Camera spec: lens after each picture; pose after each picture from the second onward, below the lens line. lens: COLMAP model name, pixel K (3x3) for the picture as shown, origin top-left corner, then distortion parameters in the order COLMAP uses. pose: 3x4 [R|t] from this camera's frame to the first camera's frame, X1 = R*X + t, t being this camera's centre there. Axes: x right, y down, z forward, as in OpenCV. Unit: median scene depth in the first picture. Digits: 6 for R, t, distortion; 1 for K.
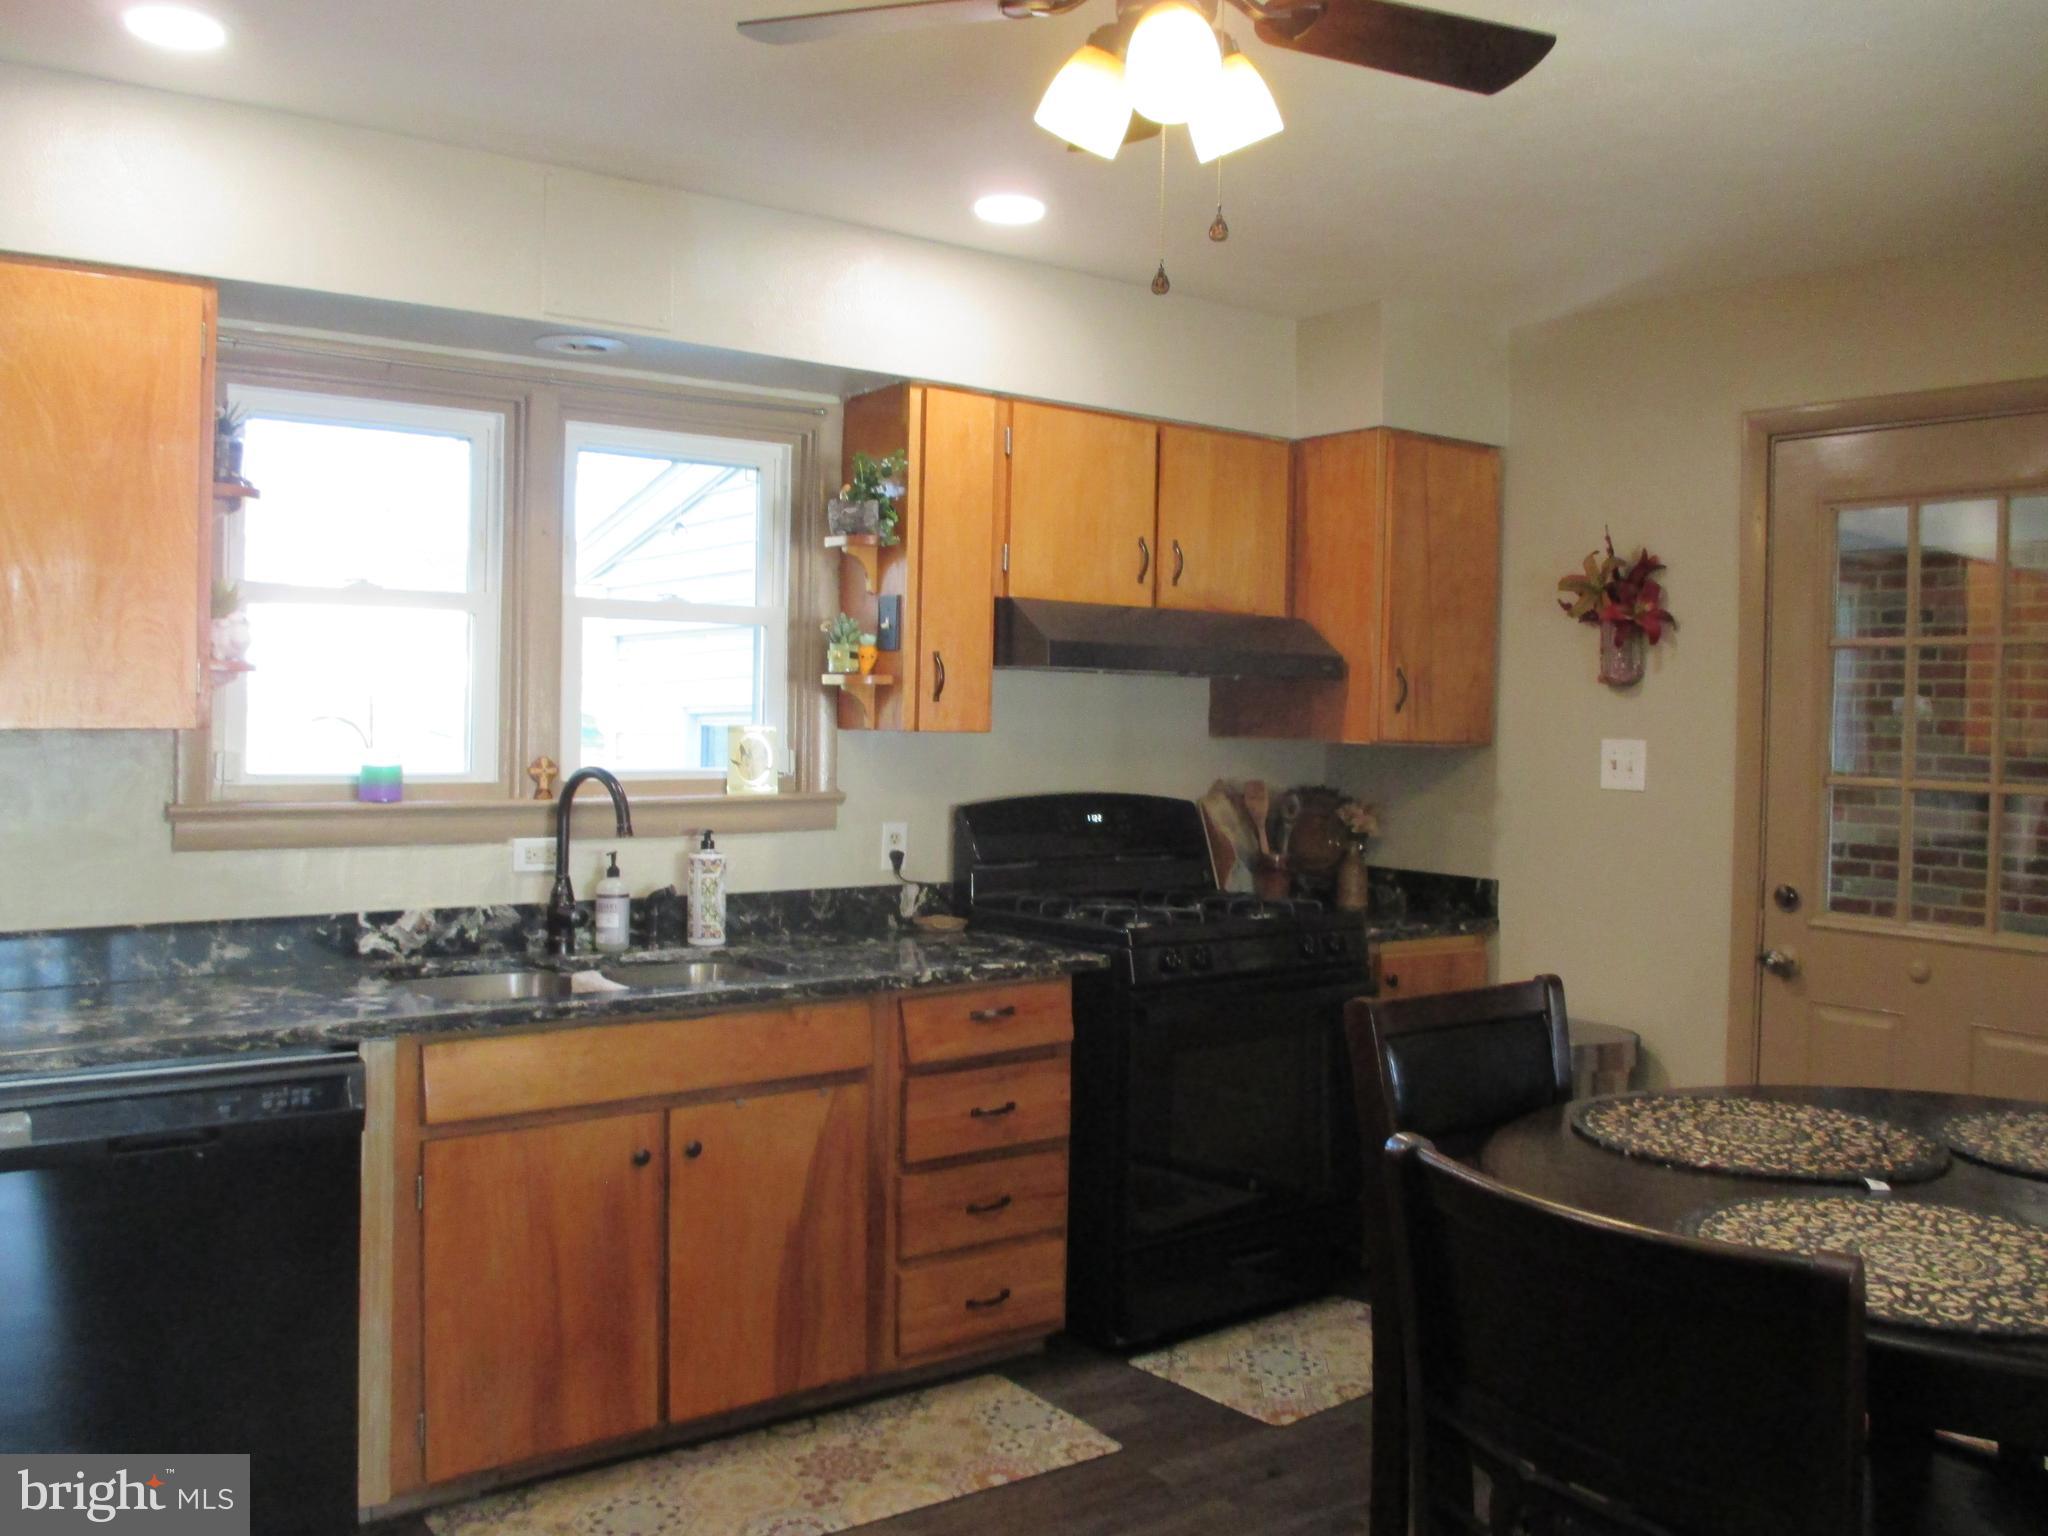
lens RADIAL K [[1762.3, 0, 1023.2], [0, 1762.3, 773.6], [0, 0, 1]] dist [-0.031135, 0.004432]
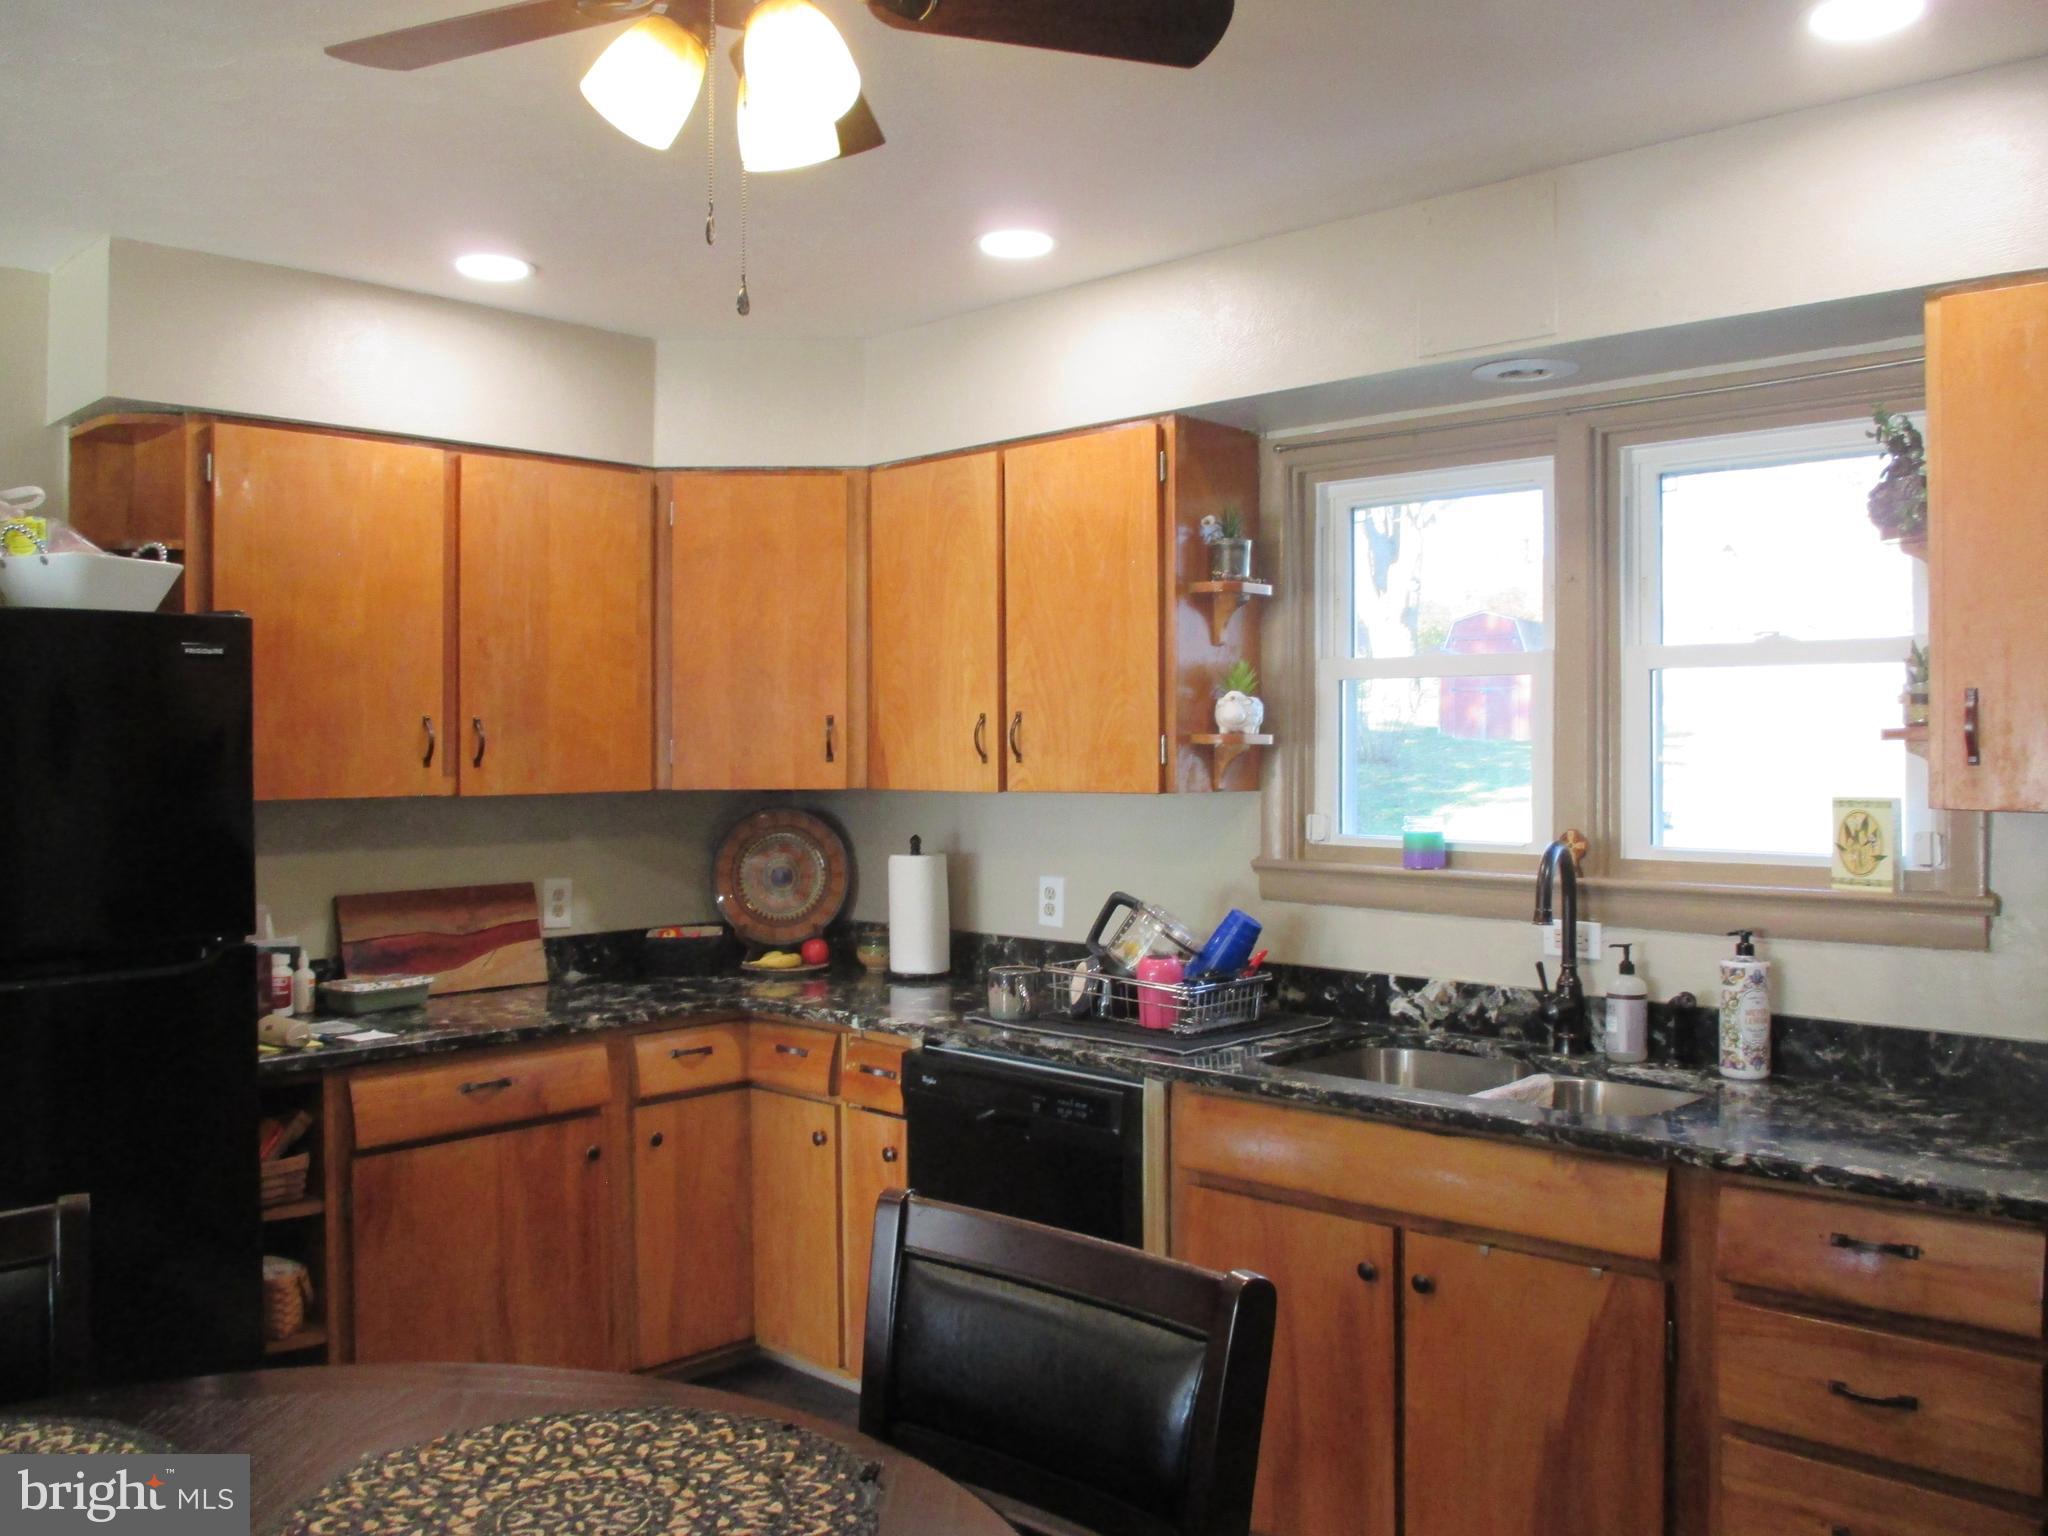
lens RADIAL K [[1762.3, 0, 1007.2], [0, 1762.3, 757.3], [0, 0, 1]] dist [-0.031135, 0.004432]
pose [[0.170187, -0.007922, -0.985380, 0.580075], [-0.033134, 0.999356, -0.013757, -0.025415], [0.984855, 0.034991, 0.169815, 0.587101]]
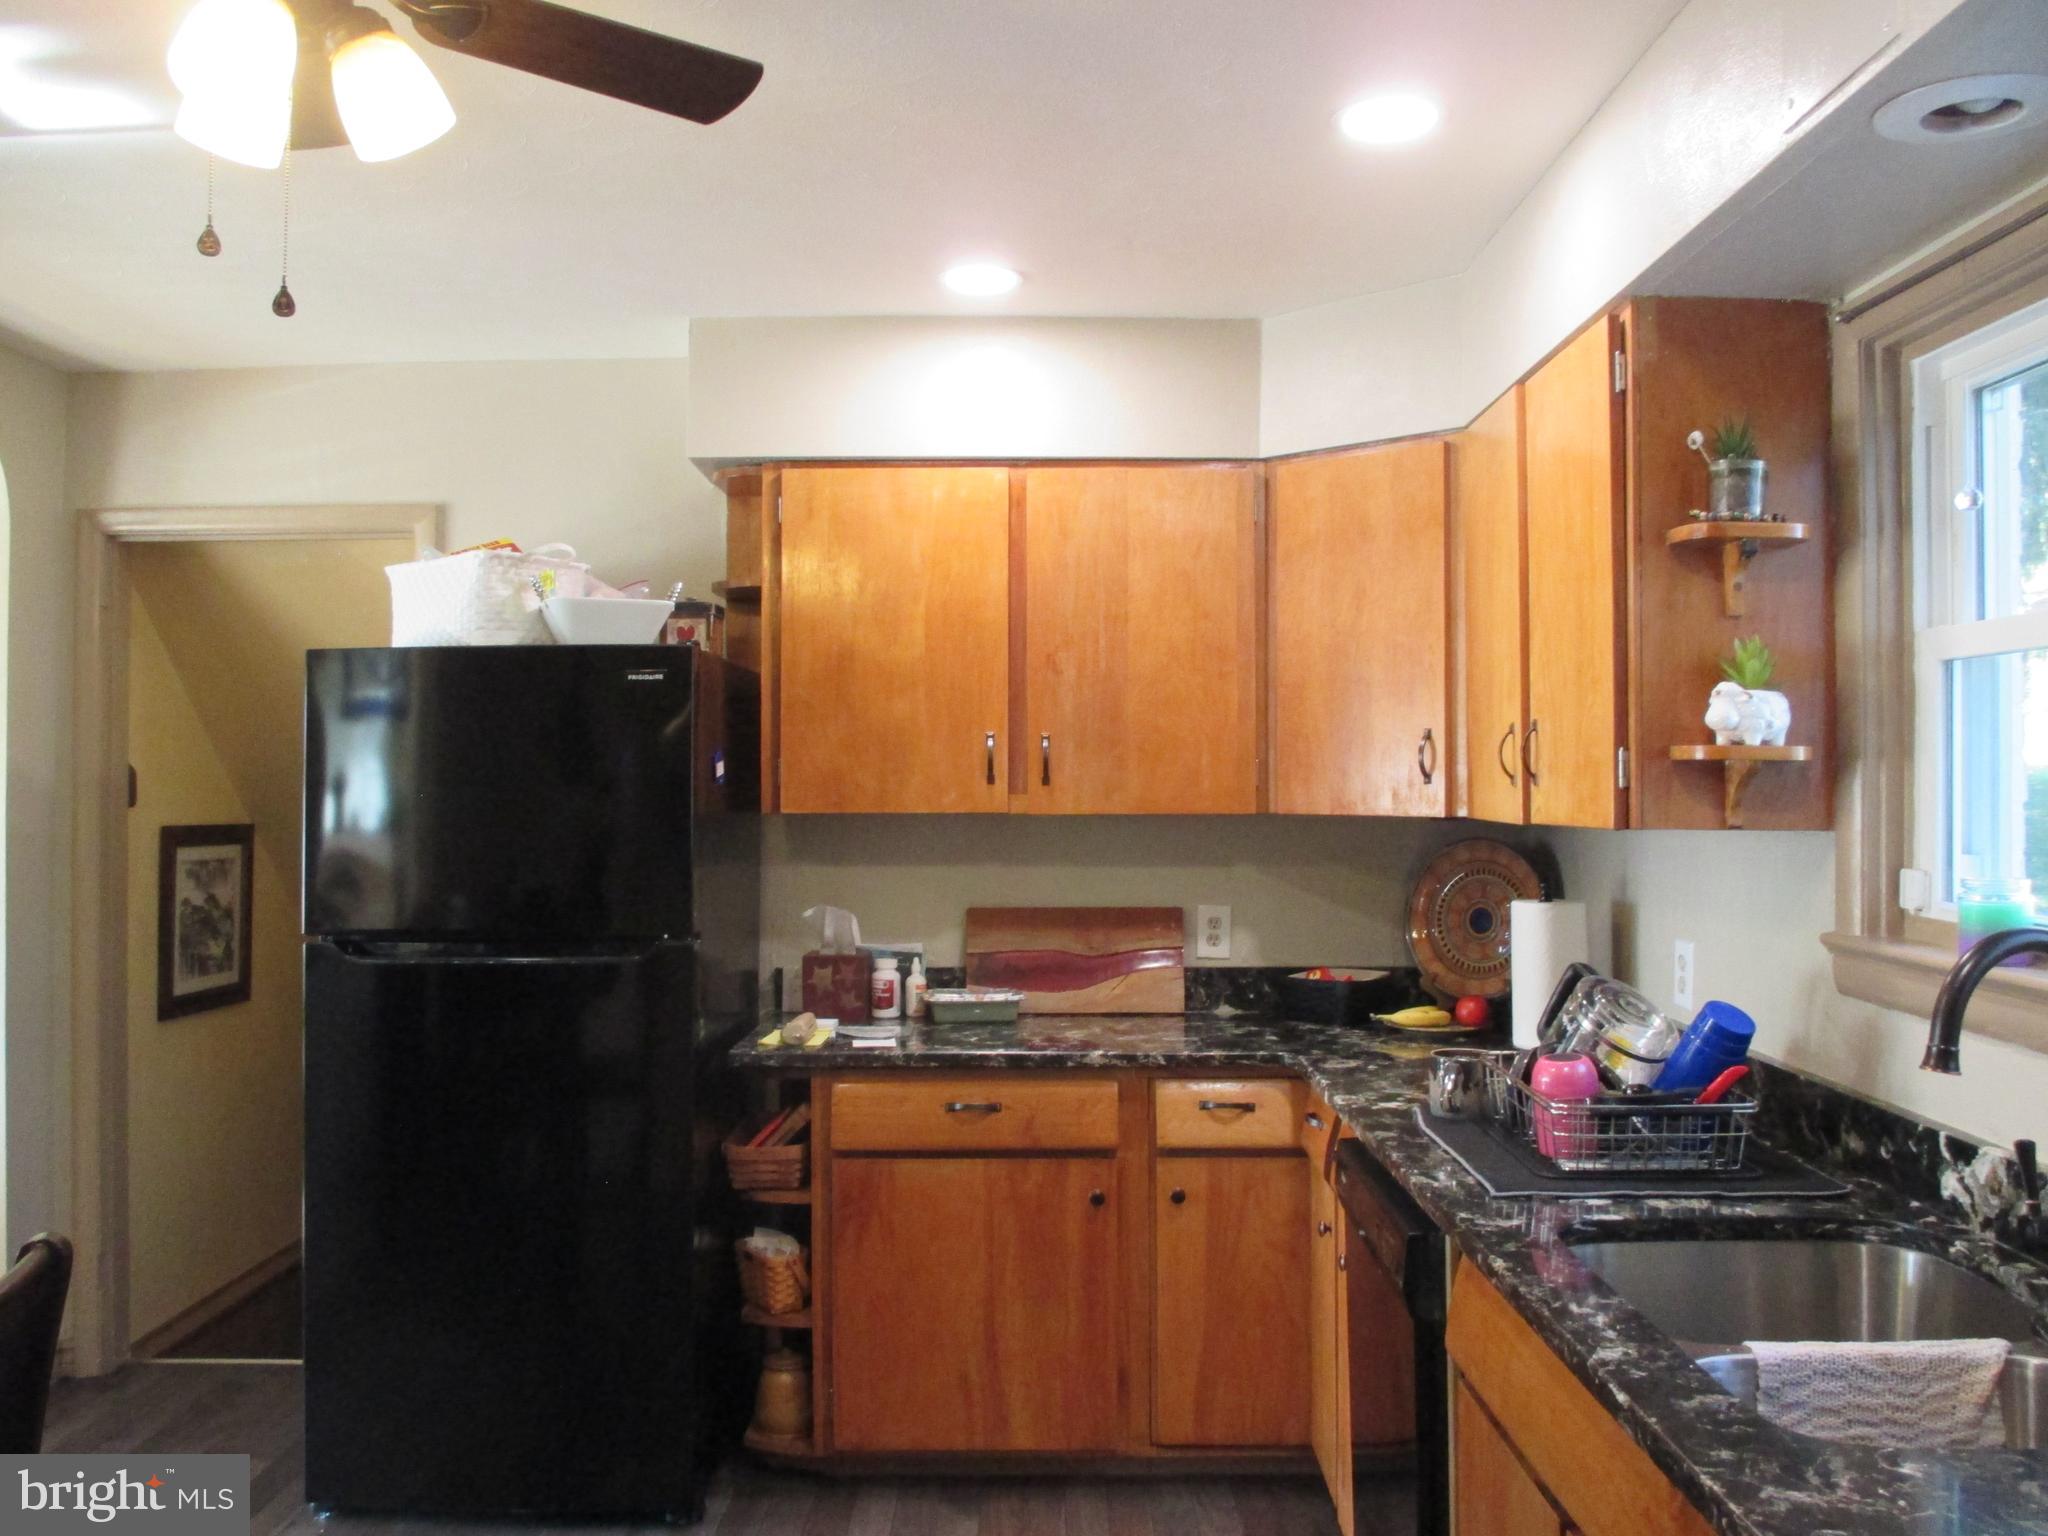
lens RADIAL K [[1762.3, 0, 1009.4], [0, 1762.3, 763.6], [0, 0, 1]] dist [-0.031135, 0.004432]
pose [[-0.597329, -0.018553, -0.801782, 0.323897], [-0.041189, 0.999123, 0.007566, -0.043865], [0.800938, 0.037544, -0.597569, 1.075447]]
